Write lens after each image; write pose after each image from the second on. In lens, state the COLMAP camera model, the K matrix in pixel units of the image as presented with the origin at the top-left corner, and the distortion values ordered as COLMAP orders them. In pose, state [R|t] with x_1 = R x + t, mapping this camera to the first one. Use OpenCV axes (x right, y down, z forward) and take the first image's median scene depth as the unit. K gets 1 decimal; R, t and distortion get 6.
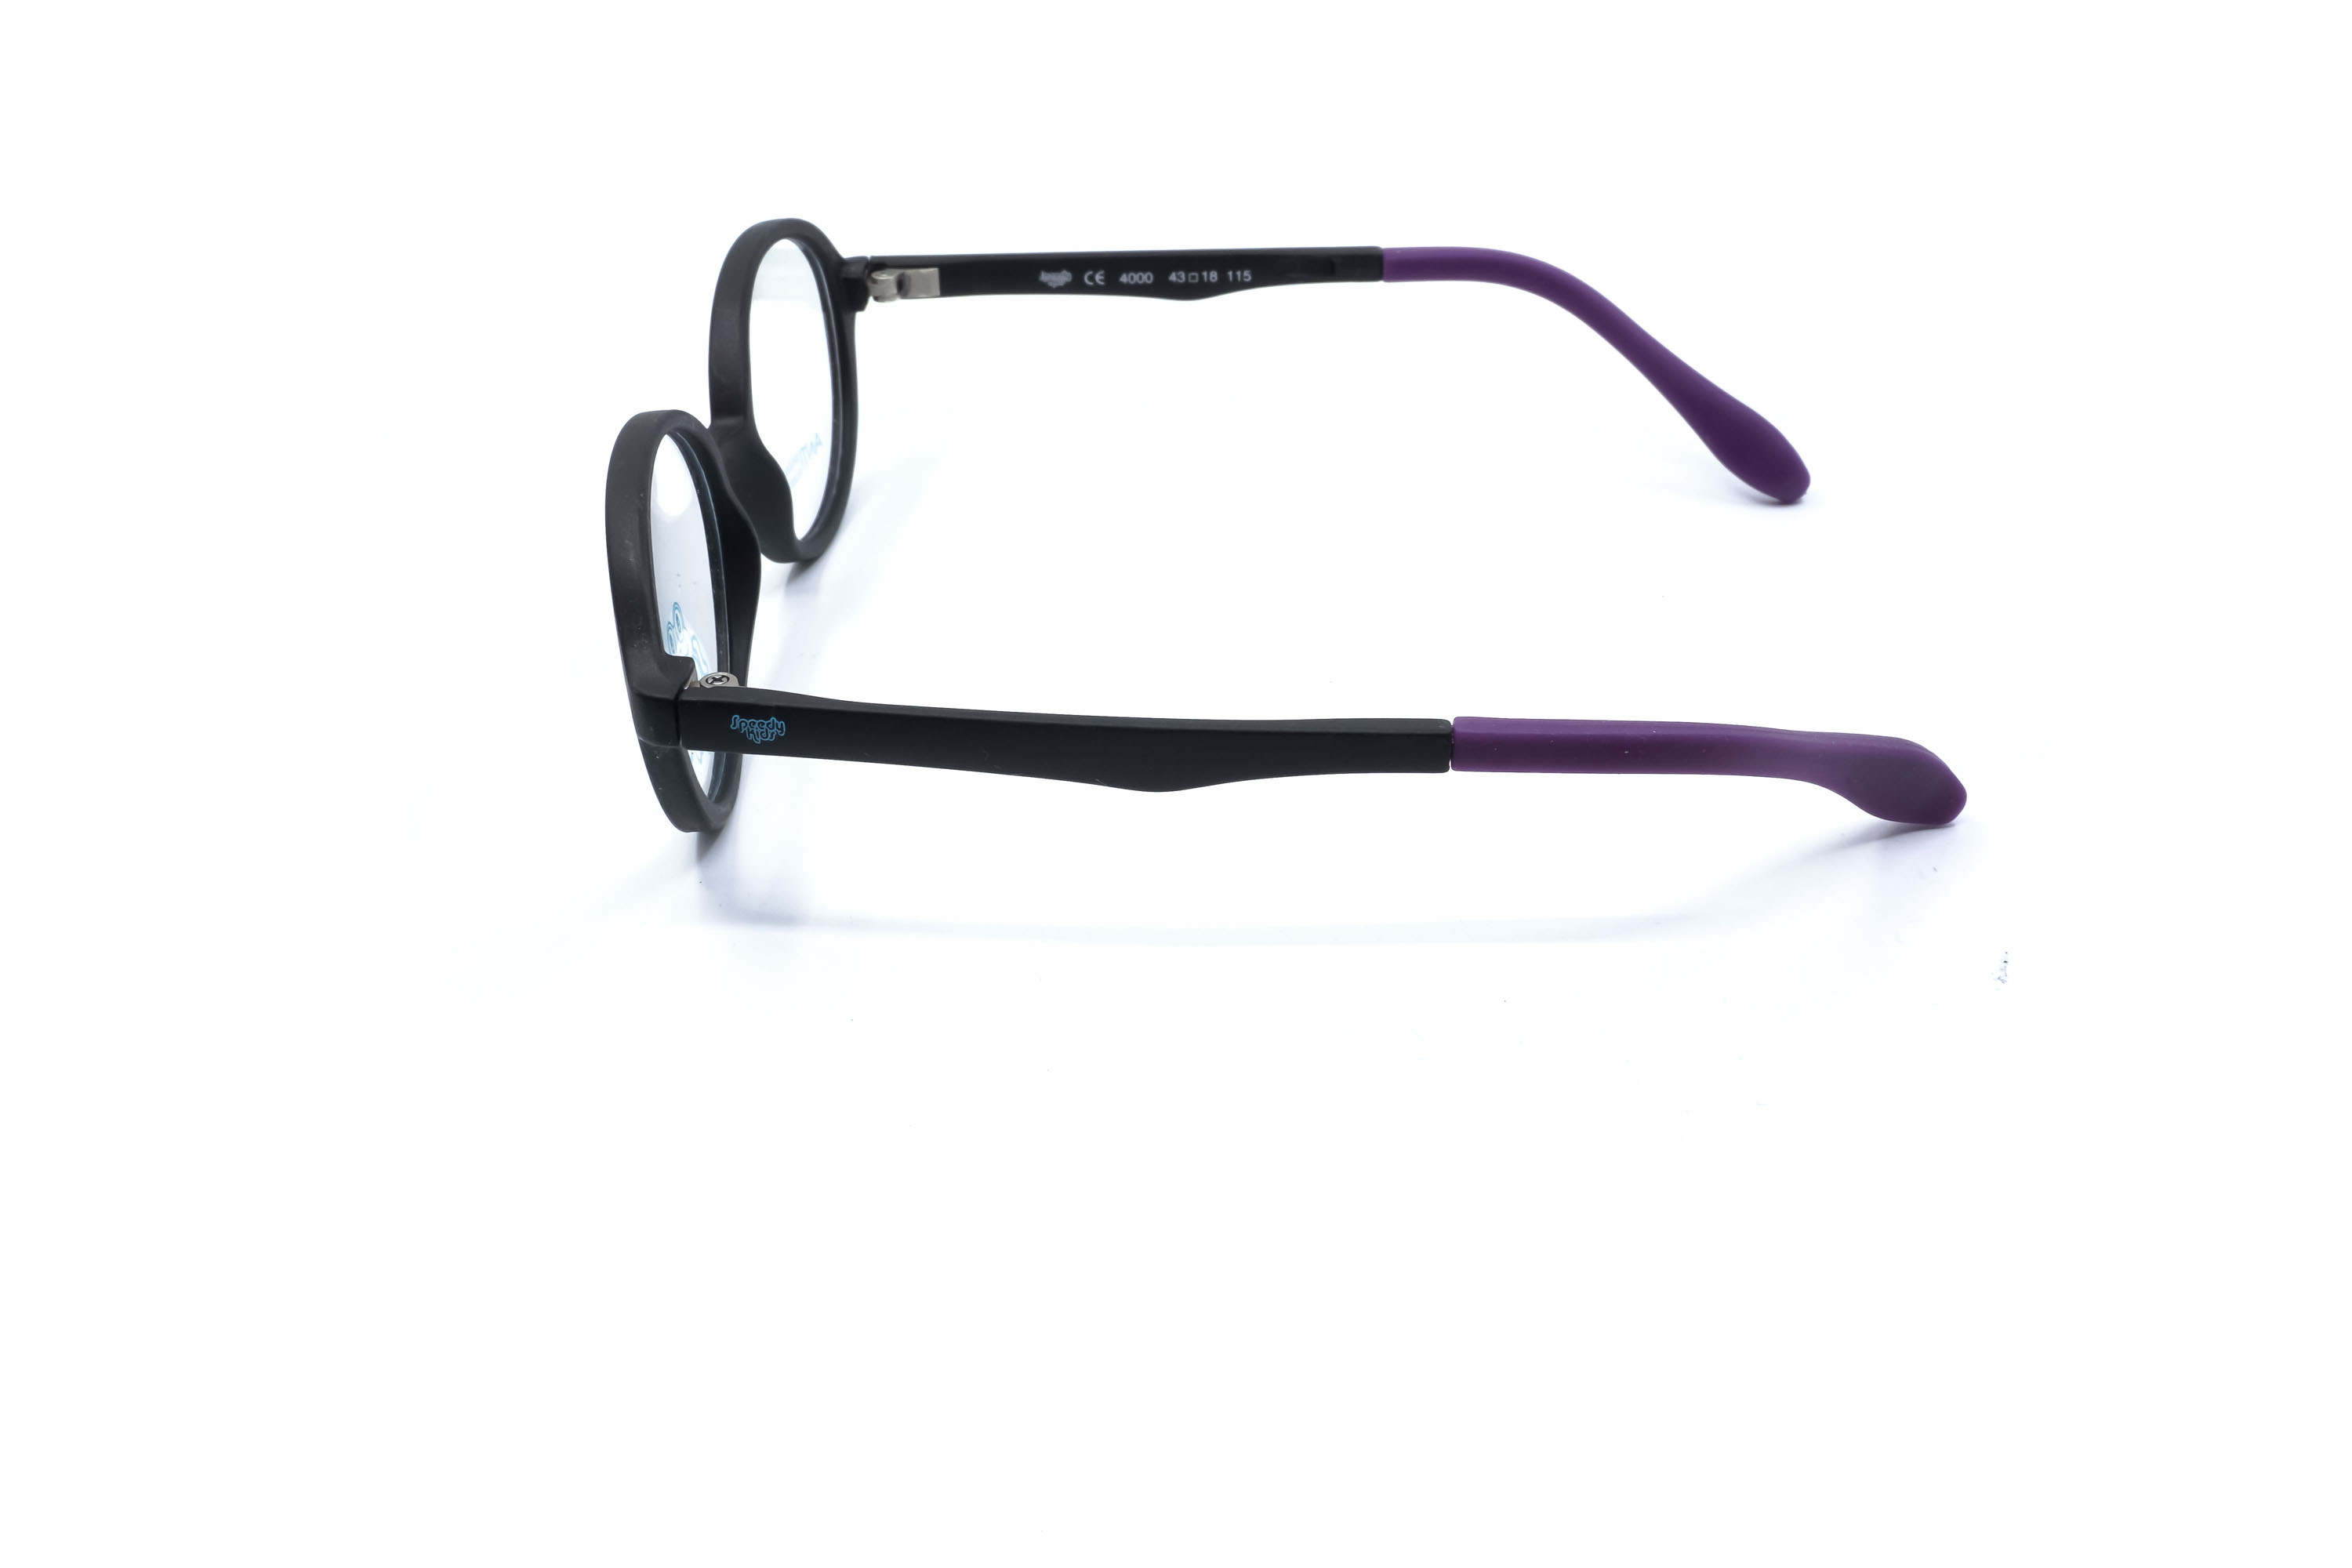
lens RADIAL K [[2444.1, 0, 1173.0], [0, 2444.1, 791.6], [0, 0, 1]] dist [0.034104, 0.000000]
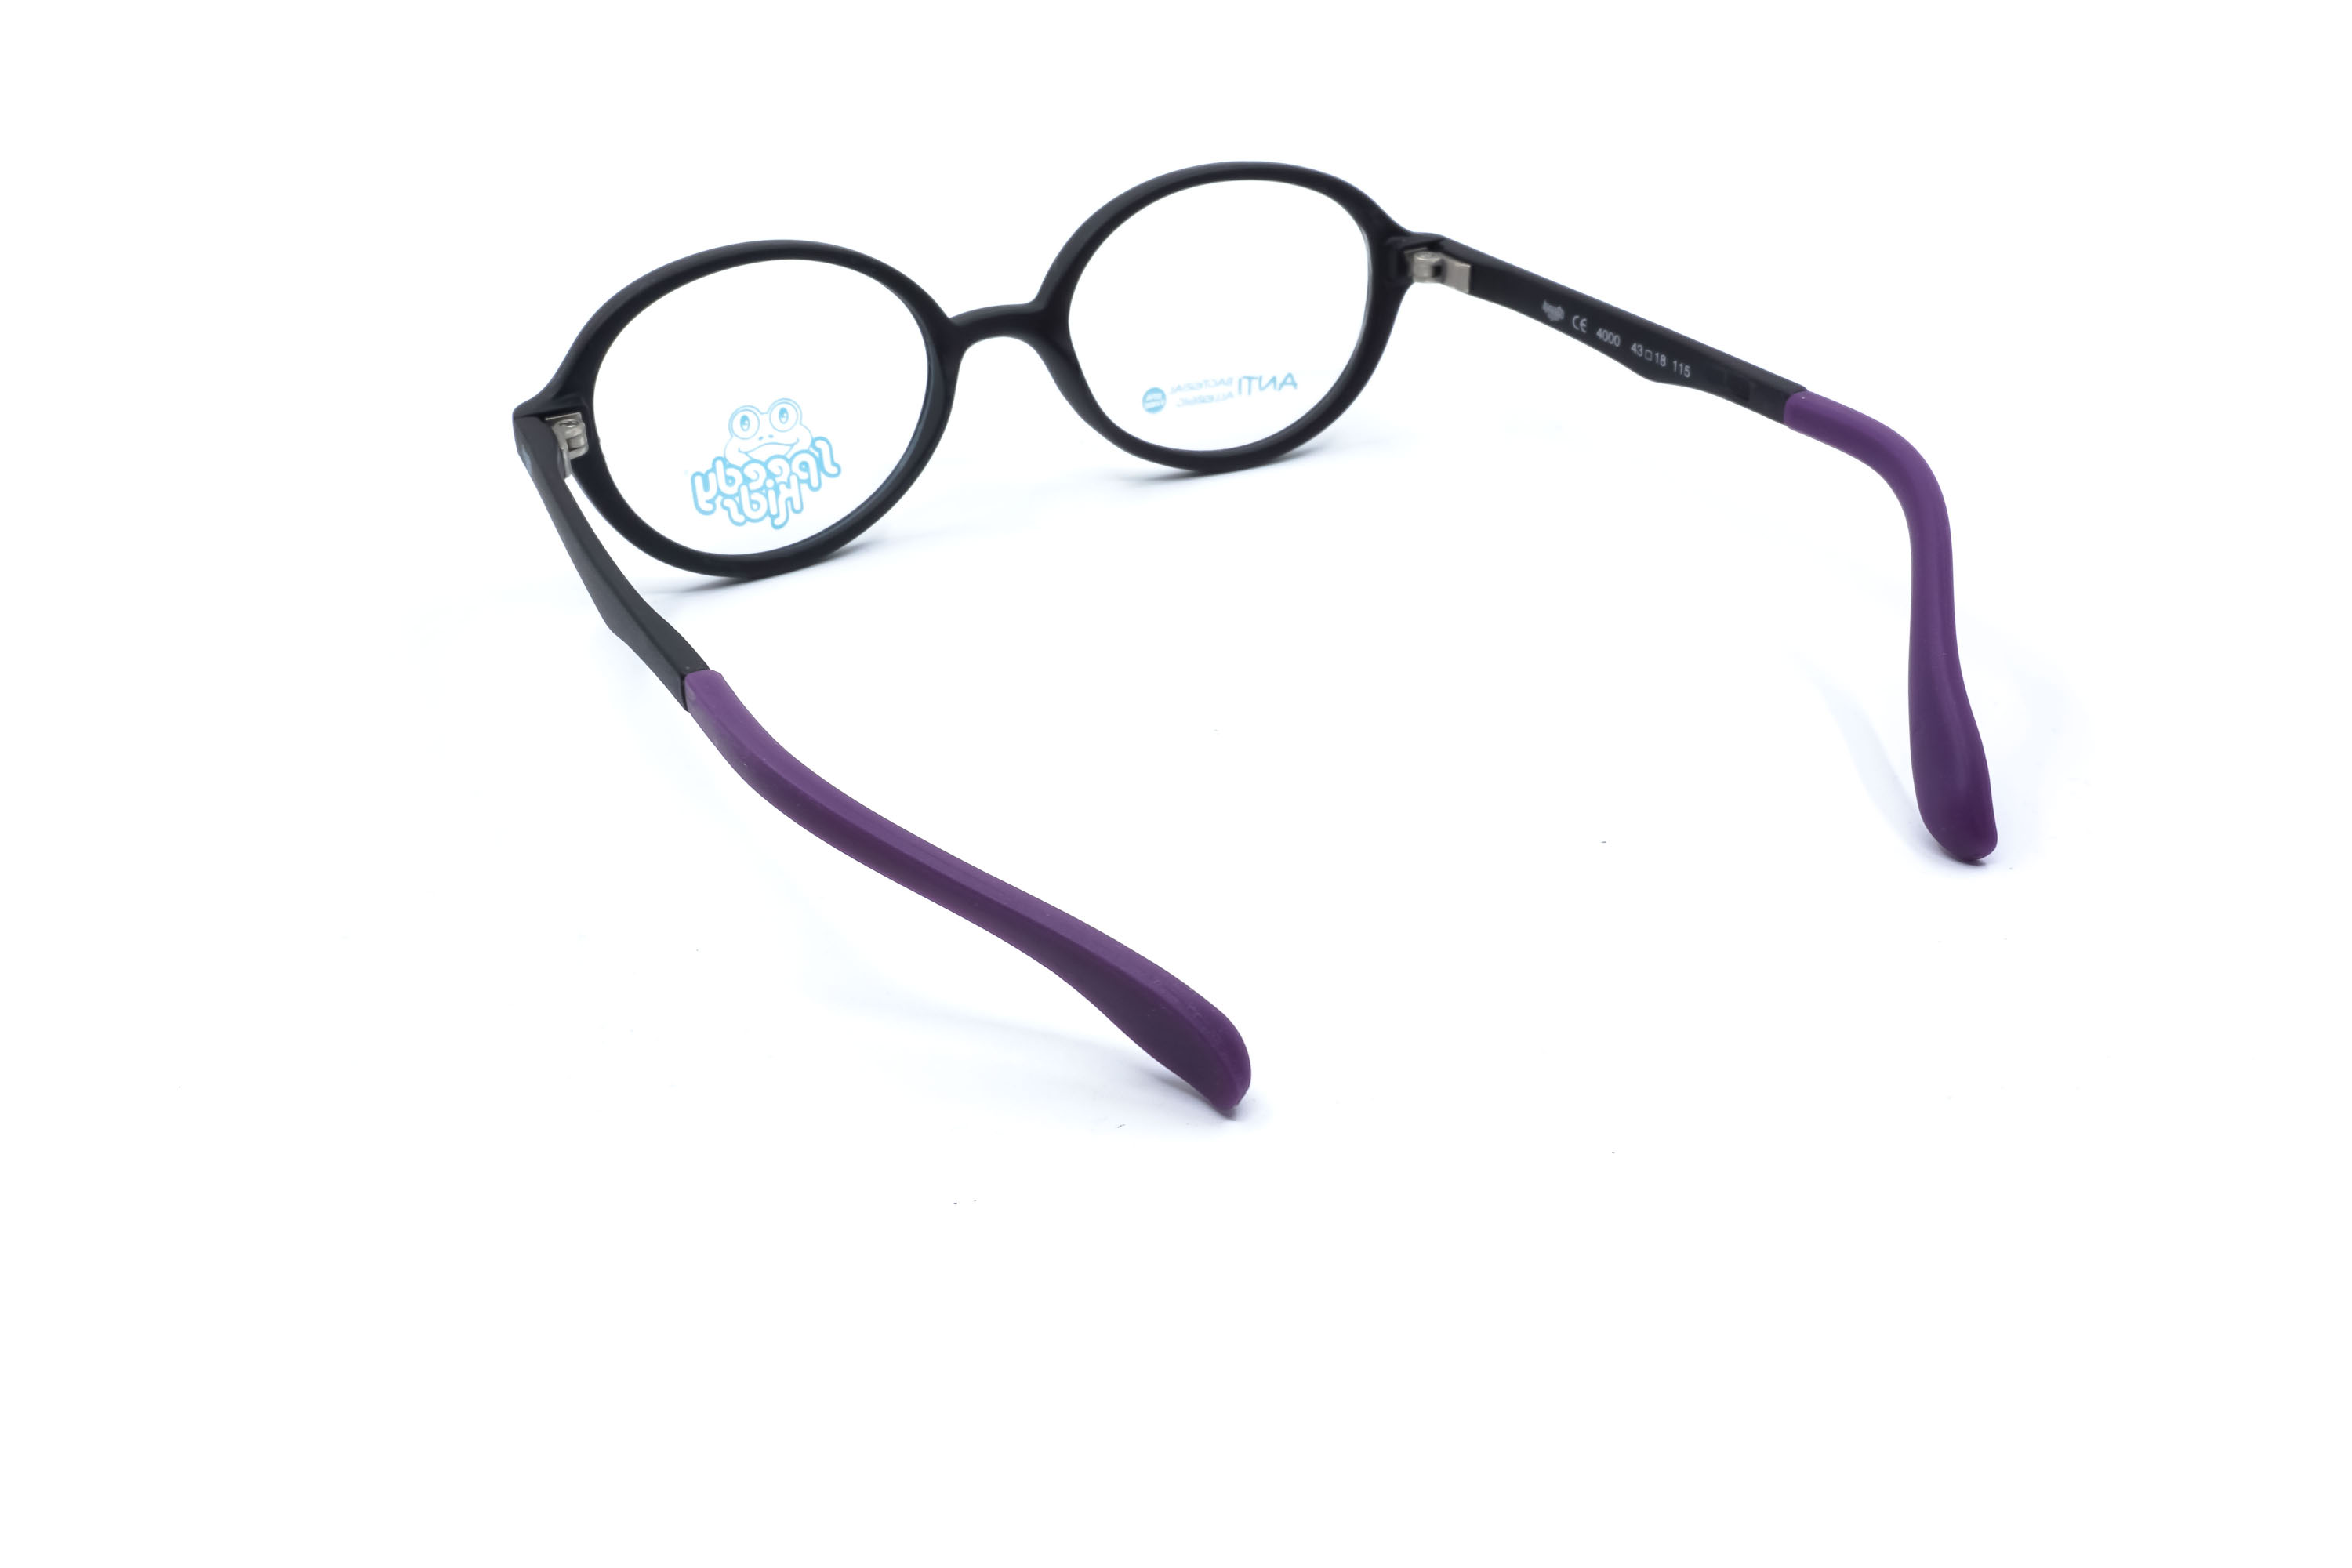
lens RADIAL K [[2444.1, 0, 1180.0], [0, 2444.1, 772.0], [0, 0, 1]] dist [0.034104, 0.000000]
pose [[0.499612, 0.430773, -0.751547, 0.674941], [-0.422090, 0.878685, 0.223051, -0.204892], [0.756458, 0.205782, 0.620827, 0.339947]]
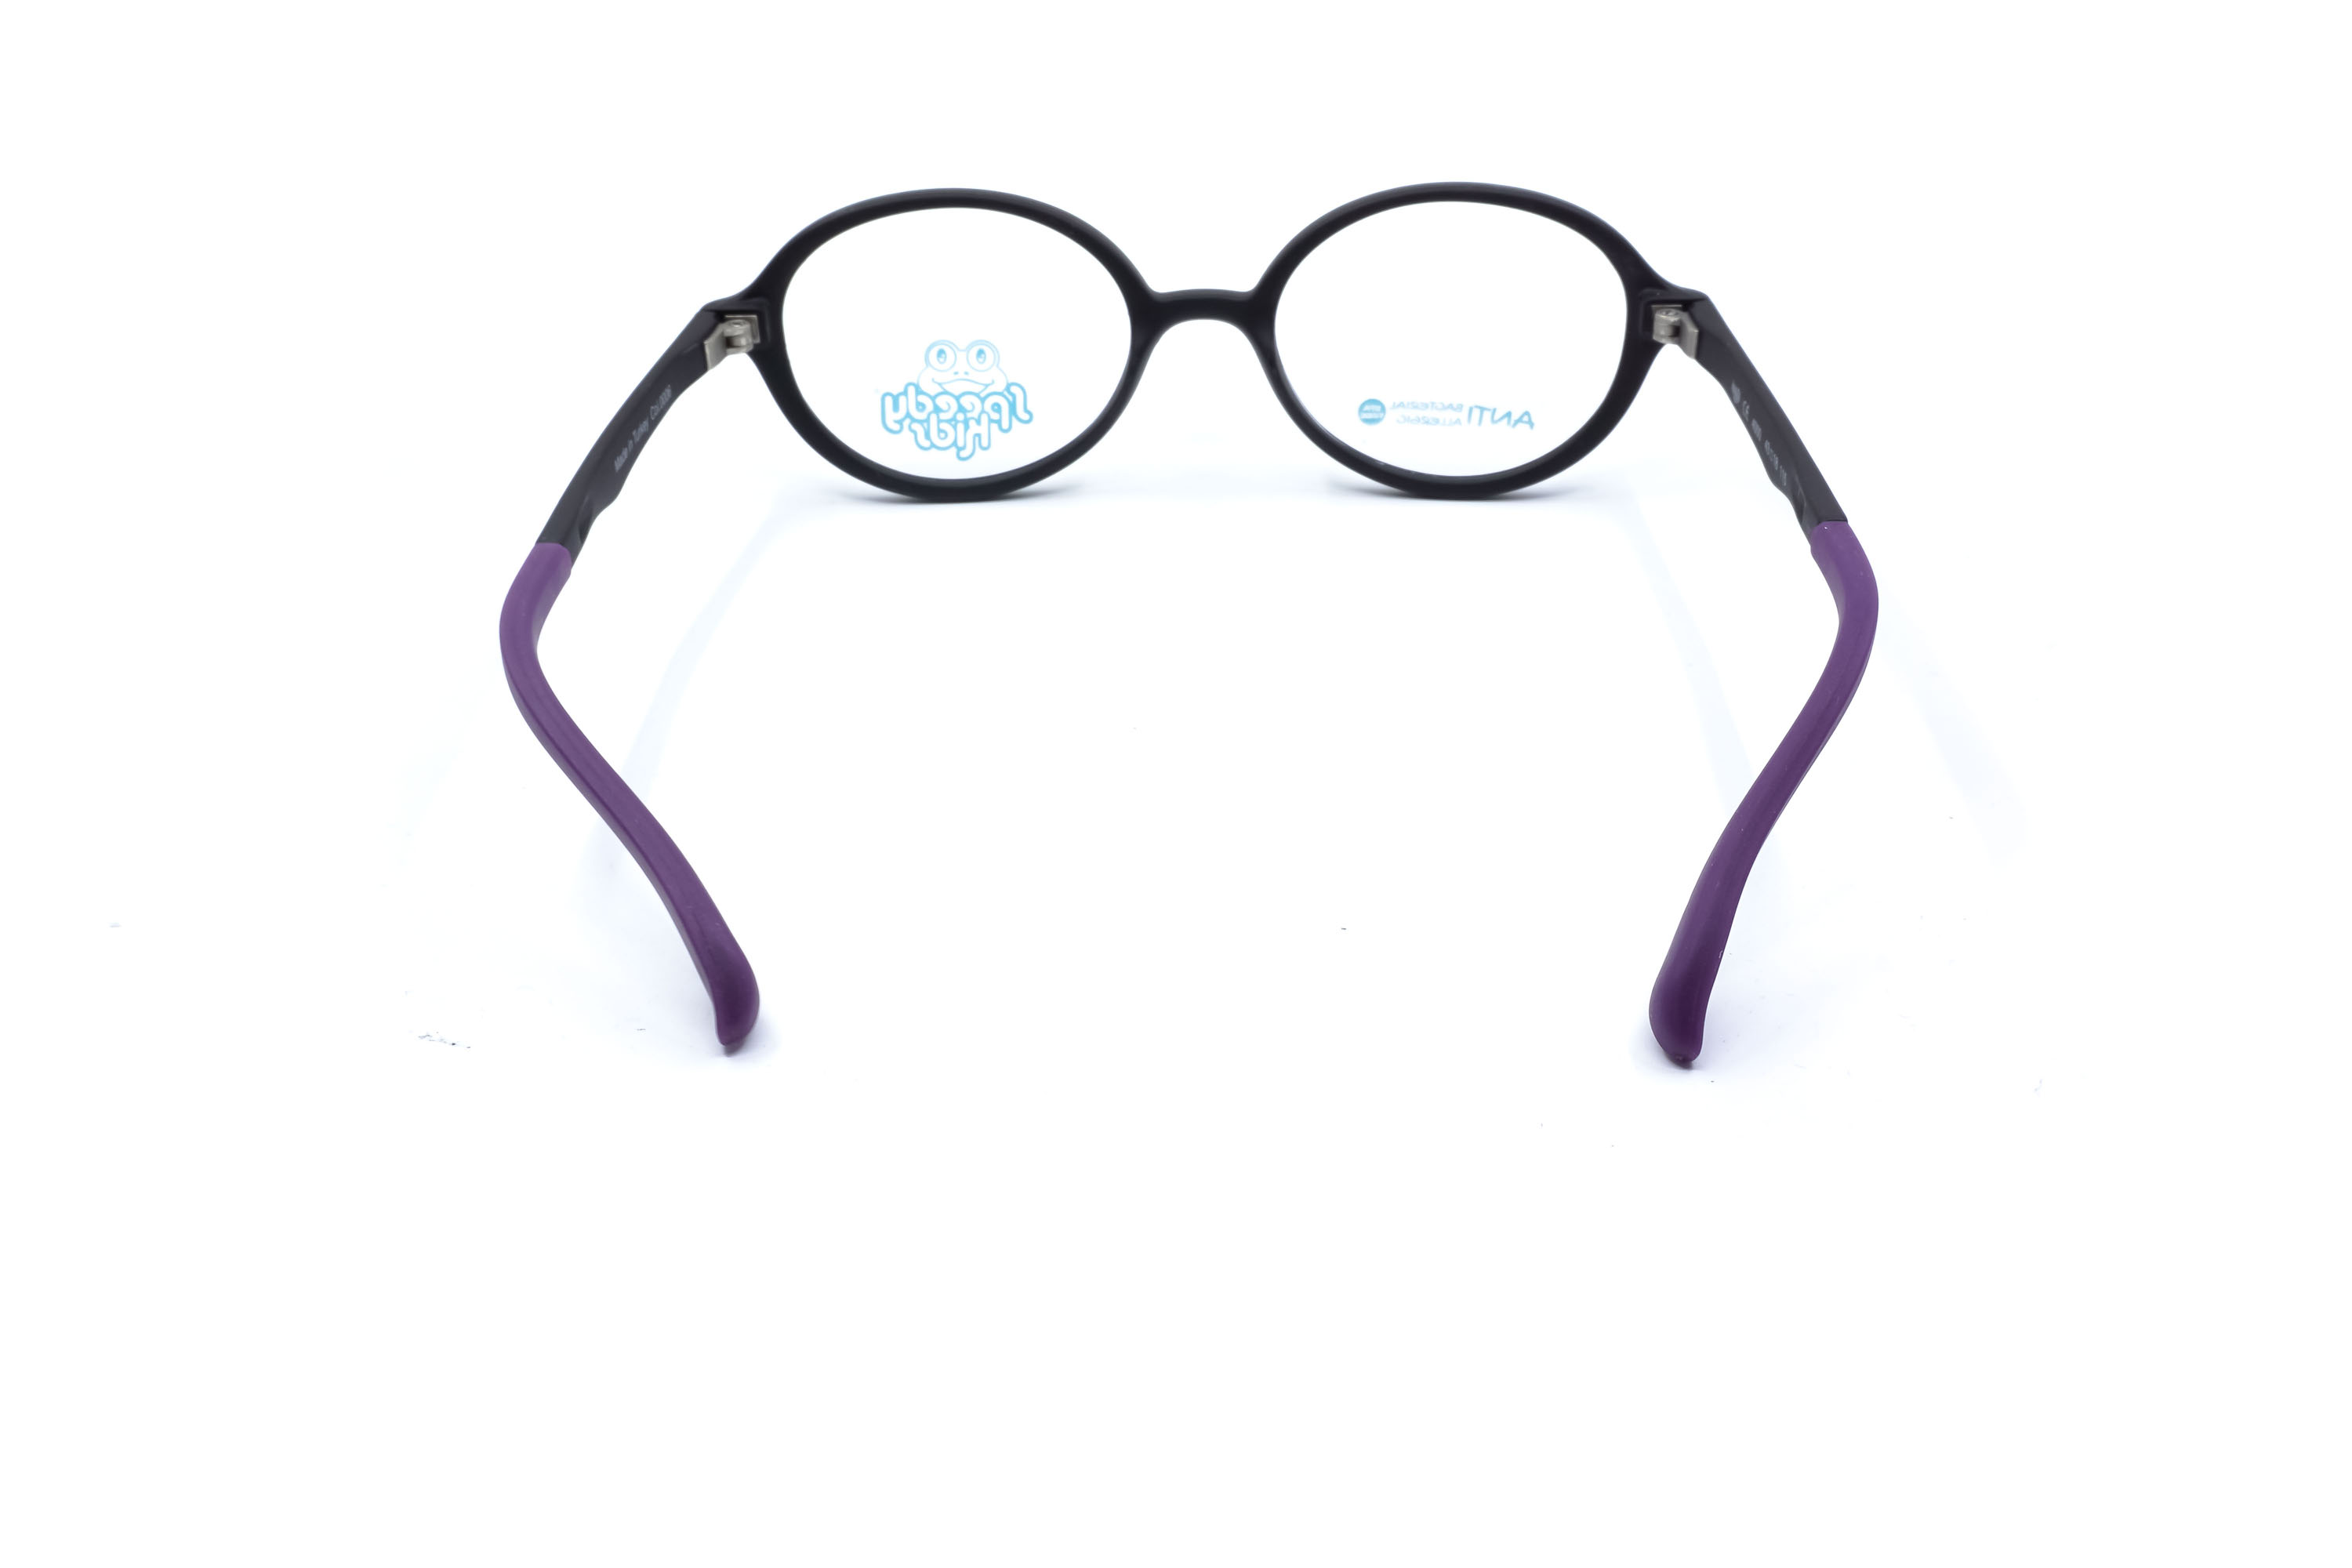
lens RADIAL K [[2444.1, 0, 1181.4], [0, 2444.1, 808.5], [0, 0, 1]] dist [0.034104, 0.000000]
pose [[-0.019768, 0.531644, -0.846737, 0.769721], [-0.474177, 0.740610, 0.476080, -0.424271], [0.880207, 0.410915, 0.237453, 0.687337]]
